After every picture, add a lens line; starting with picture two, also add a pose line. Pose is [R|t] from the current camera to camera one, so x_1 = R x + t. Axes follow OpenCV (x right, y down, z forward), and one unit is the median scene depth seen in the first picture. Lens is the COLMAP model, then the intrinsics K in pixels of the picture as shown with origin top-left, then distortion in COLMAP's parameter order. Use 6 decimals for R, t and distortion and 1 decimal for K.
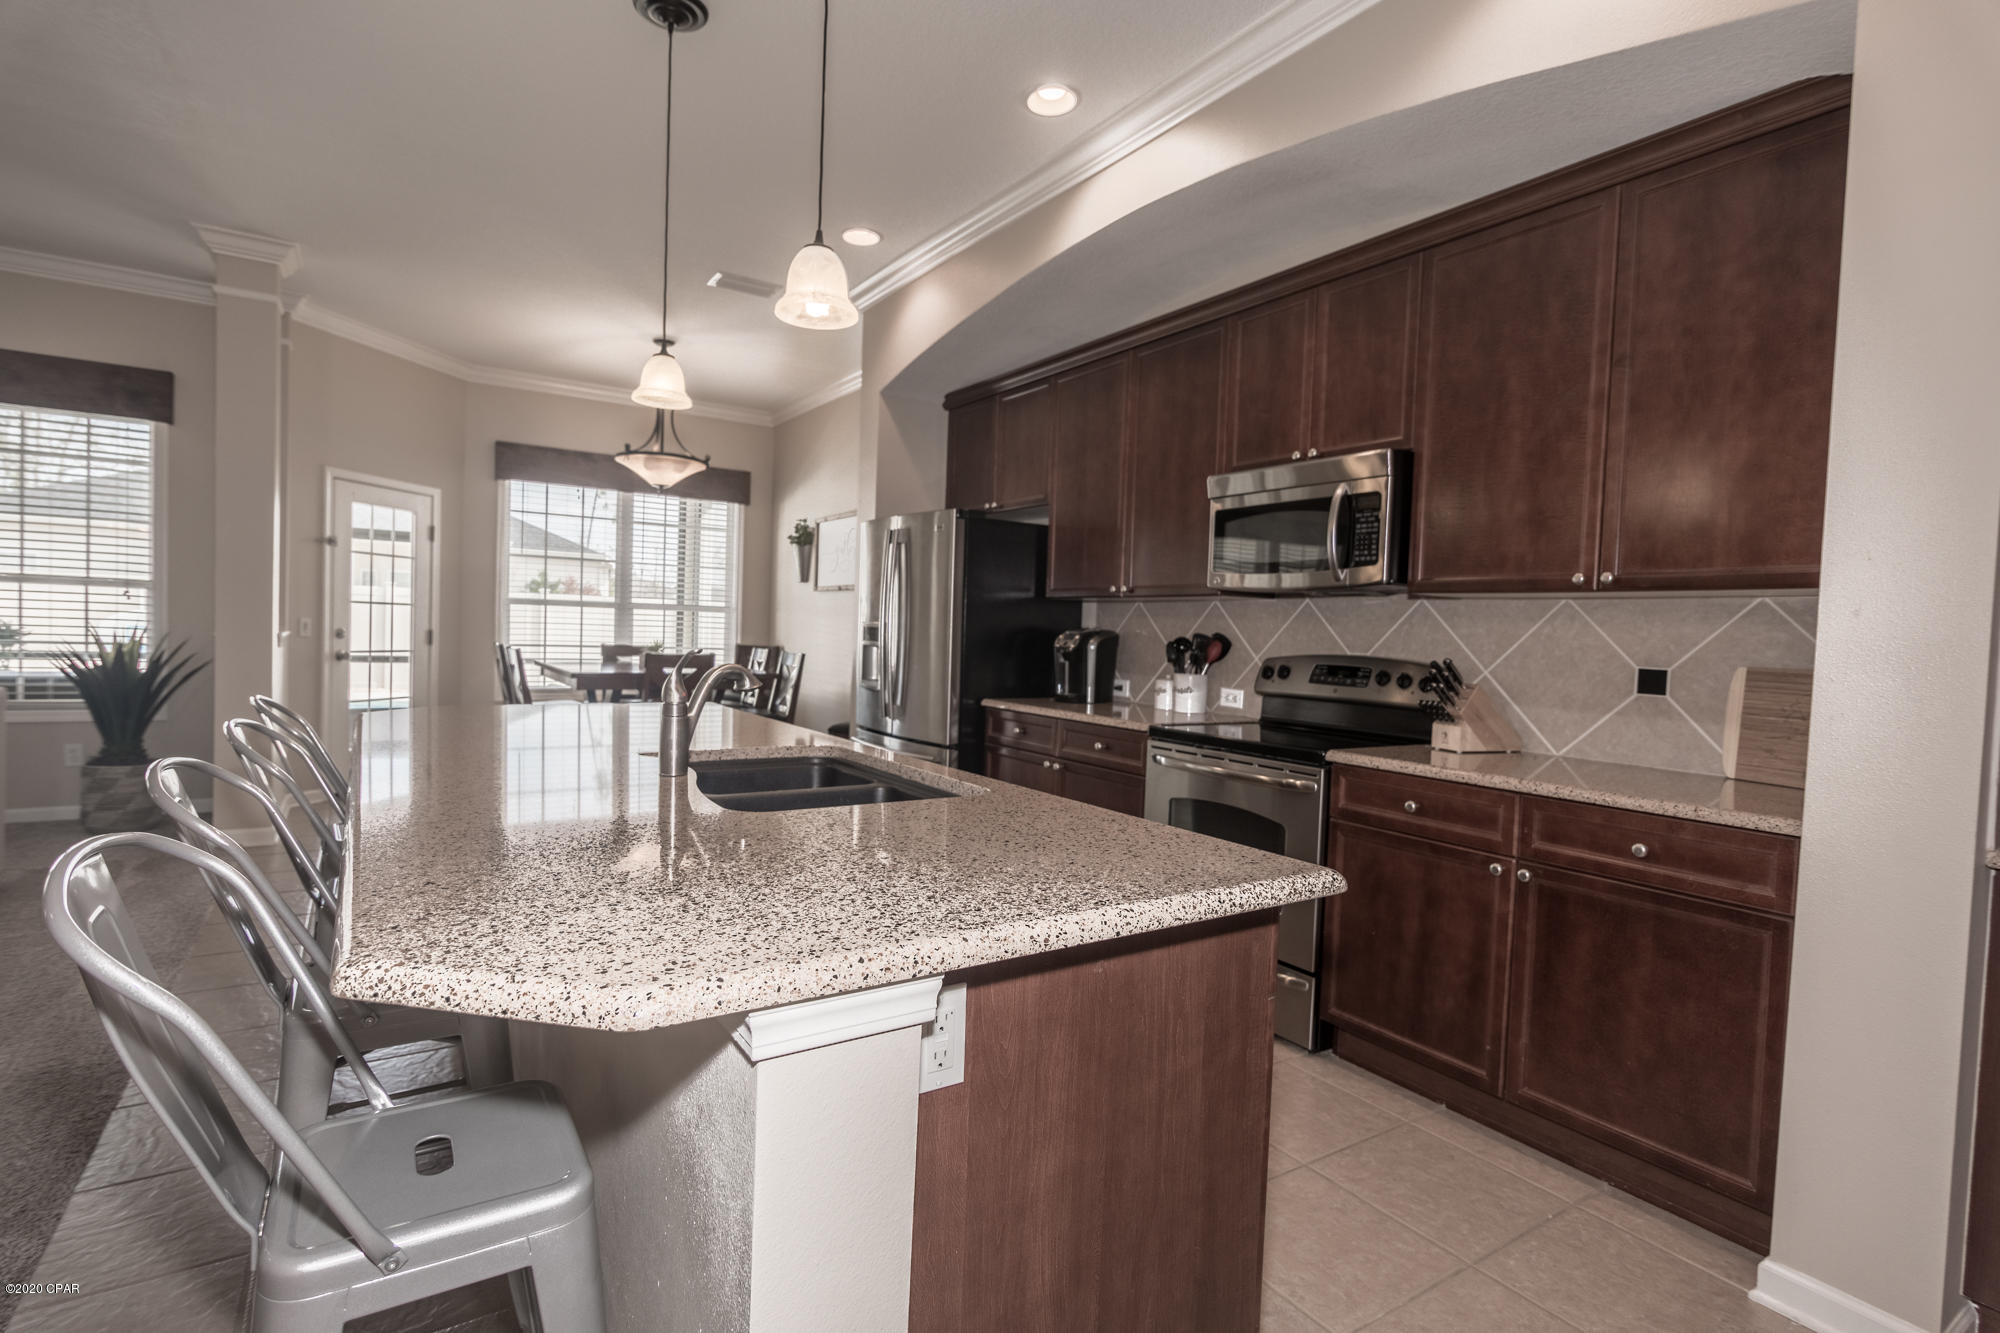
lens RADIAL K [[968.6, 0, 981.1], [0, 968.6, 664.0], [0, 0, 1]] dist [0.005194, -0.002352]
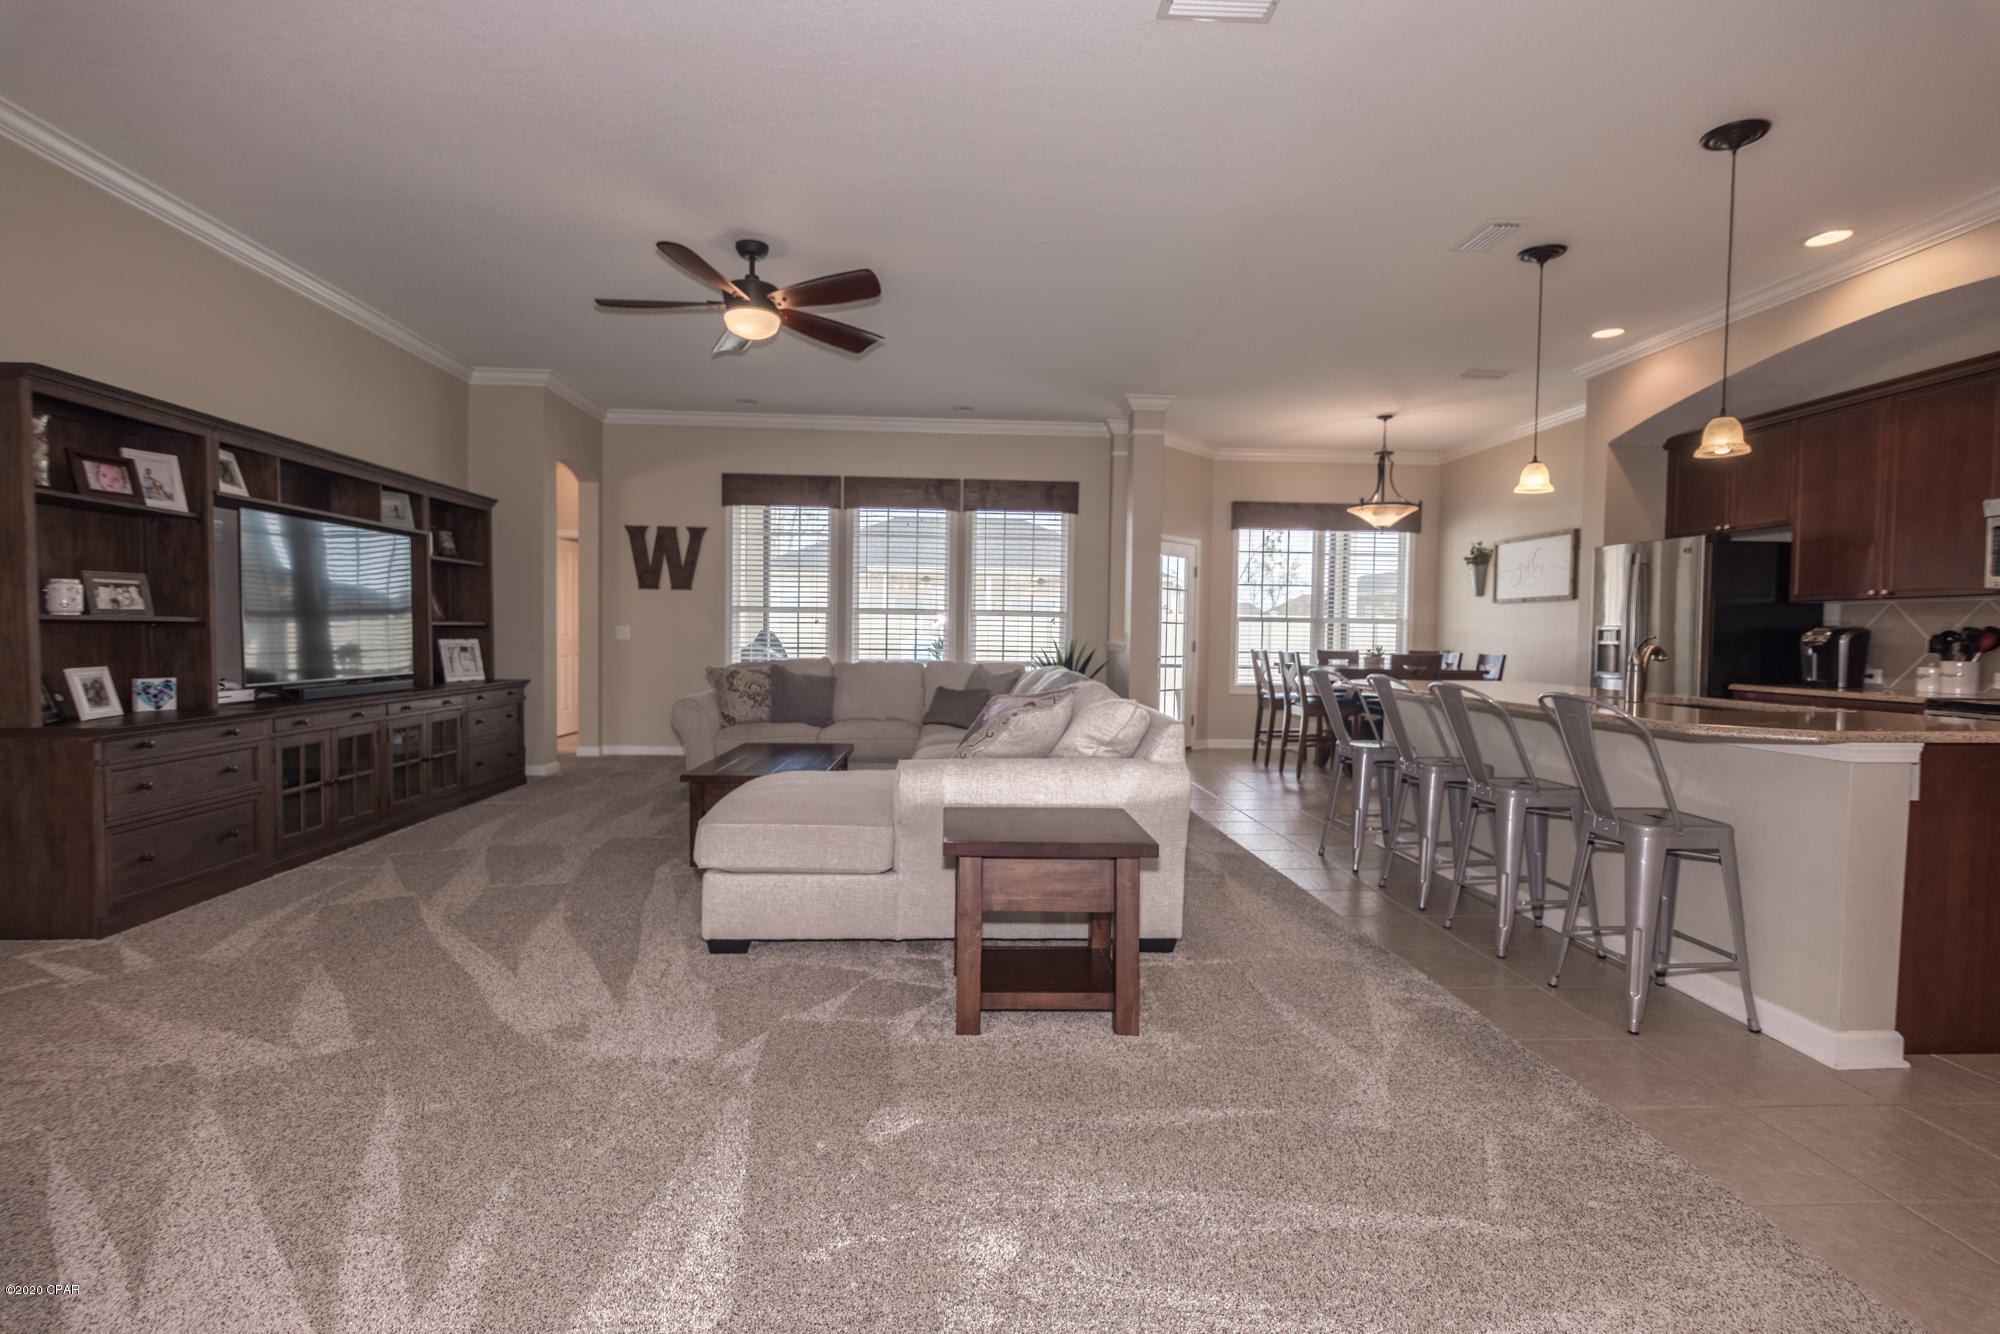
lens RADIAL K [[968.6, 0, 1000.9], [0, 968.6, 666.7], [0, 0, 1]] dist [0.005194, -0.002352]
pose [[0.872077, -0.004935, -0.489344, -0.208661], [-0.001264, 0.999923, -0.012337, 0.030647], [0.489367, 0.011378, 0.872004, -0.567772]]
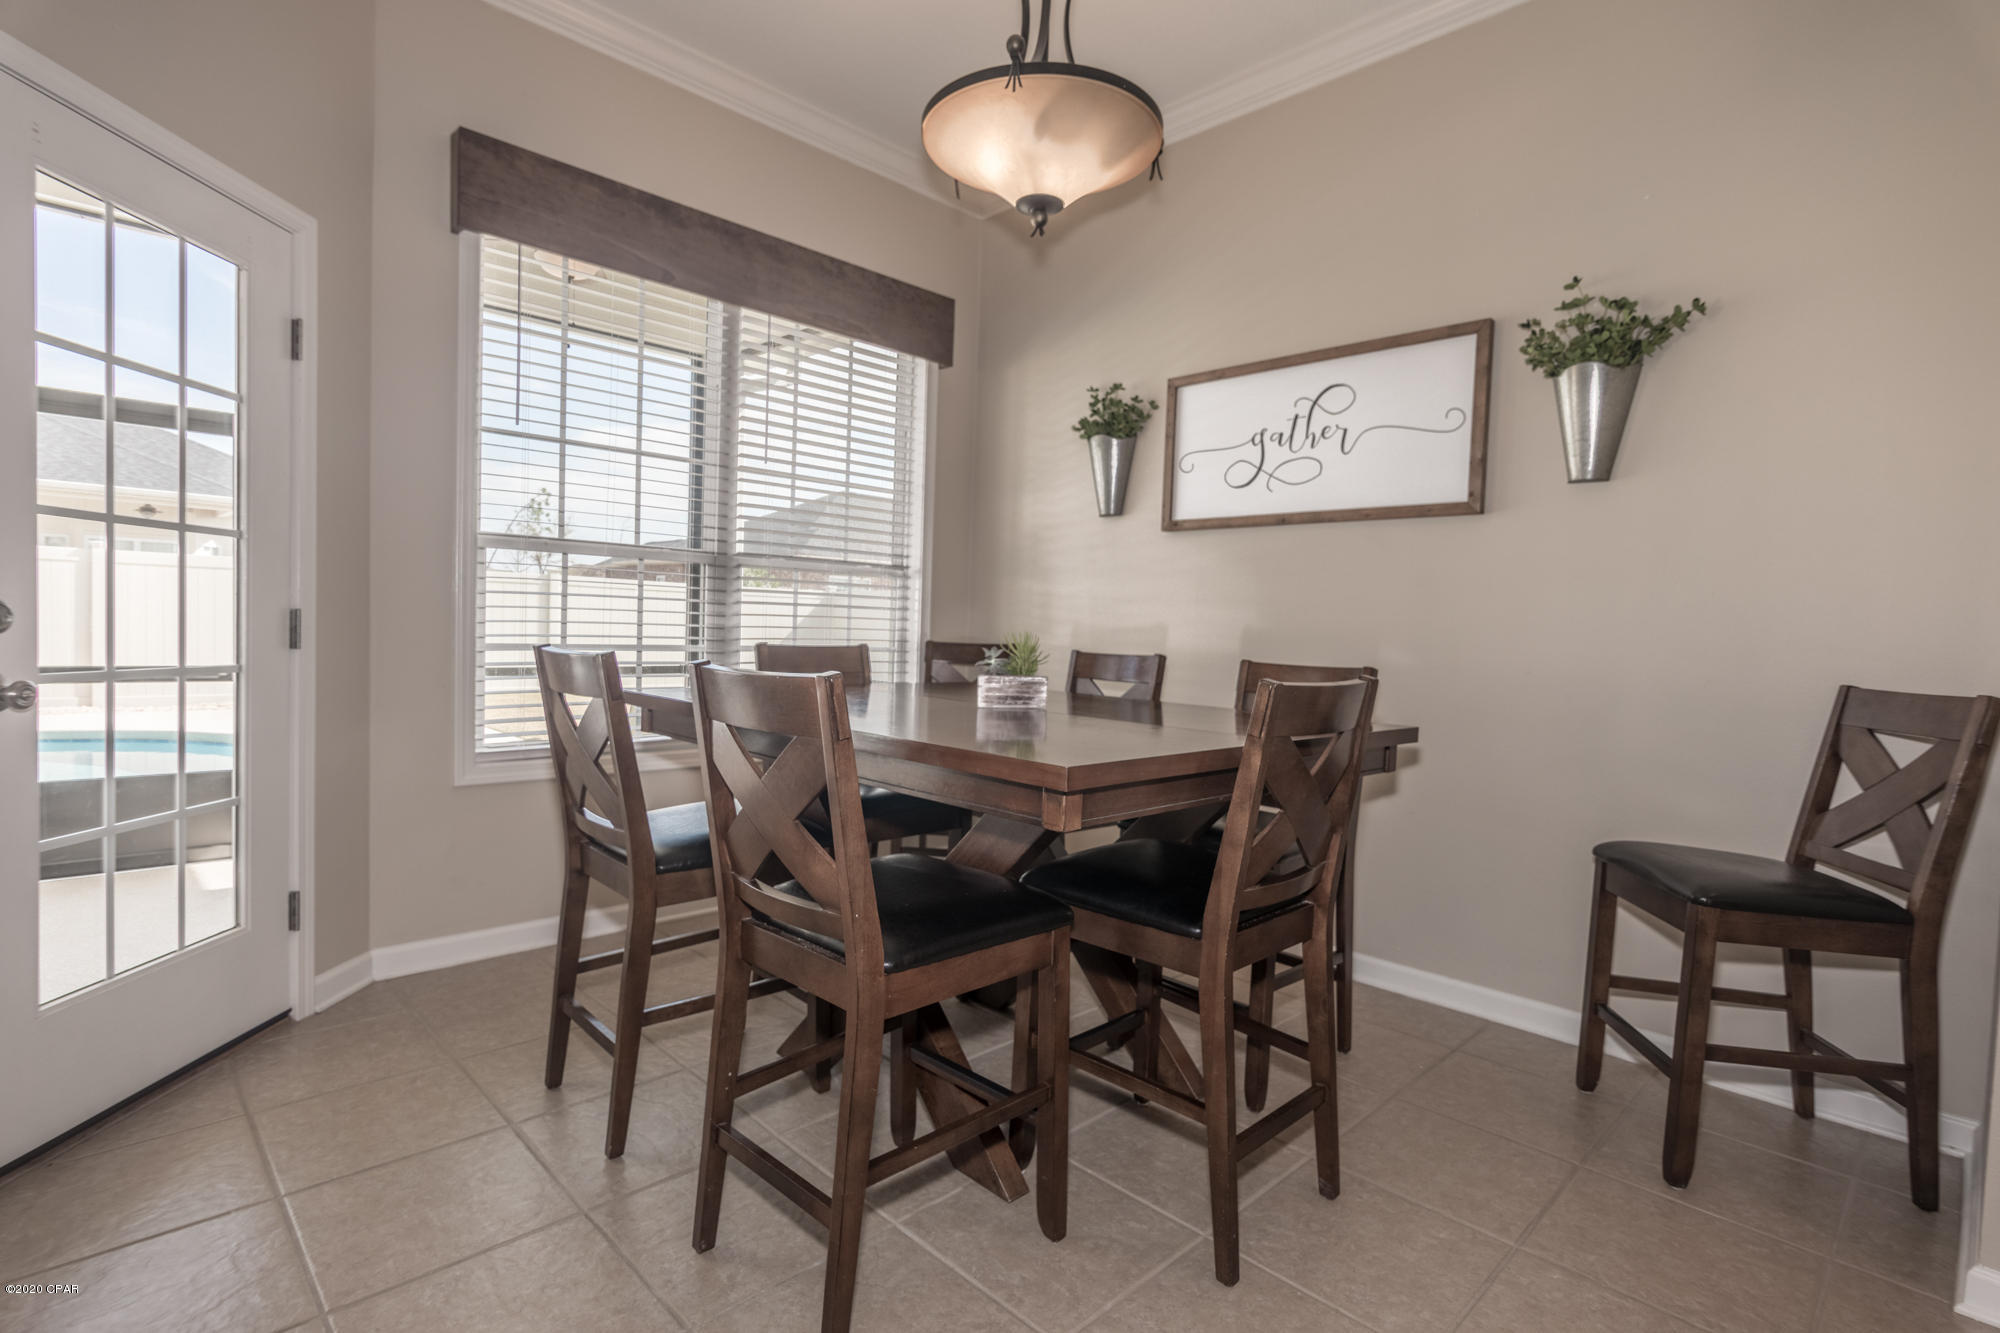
lens RADIAL K [[968.6, 0, 1001.7], [0, 968.6, 665.3], [0, 0, 1]] dist [0.005194, -0.002352]
pose [[0.979542, -0.010023, 0.200989, -0.619735], [0.006751, 0.999833, 0.016960, -0.028836], [-0.201125, -0.015256, 0.979447, 0.960176]]
